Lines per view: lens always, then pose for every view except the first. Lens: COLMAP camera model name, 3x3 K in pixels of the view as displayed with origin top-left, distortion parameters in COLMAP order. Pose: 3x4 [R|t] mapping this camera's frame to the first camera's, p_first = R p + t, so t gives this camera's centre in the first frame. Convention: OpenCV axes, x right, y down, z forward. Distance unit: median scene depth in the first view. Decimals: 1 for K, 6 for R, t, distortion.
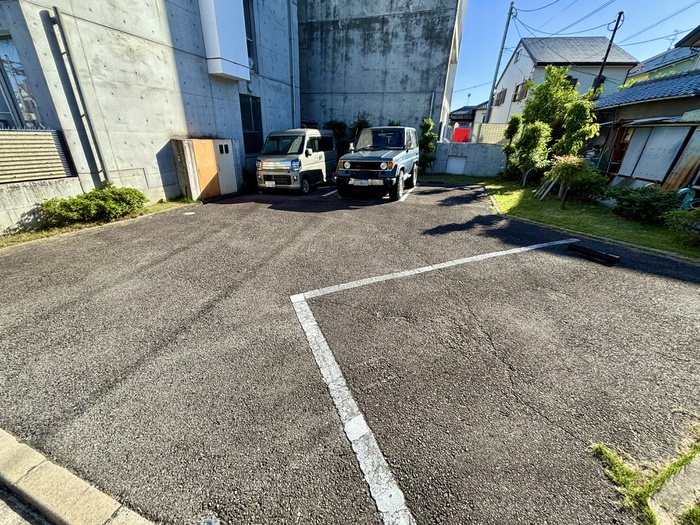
lens RADIAL K [[282.1, 0, 347.4], [0, 282.1, 260.2], [0, 0, 1]] dist [-0.001846, 0.001872]
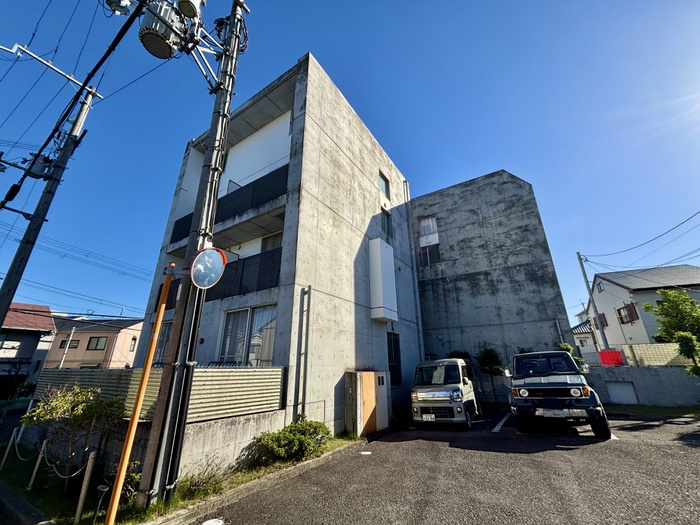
lens RADIAL K [[282.1, 0, 349.9], [0, 282.1, 263.9], [0, 0, 1]] dist [-0.001846, 0.001872]
pose [[0.973851, -0.115581, -0.195590, -0.329900], [-0.054205, 0.717845, -0.694089, 0.023793], [0.220627, 0.686541, 0.692809, -0.033537]]
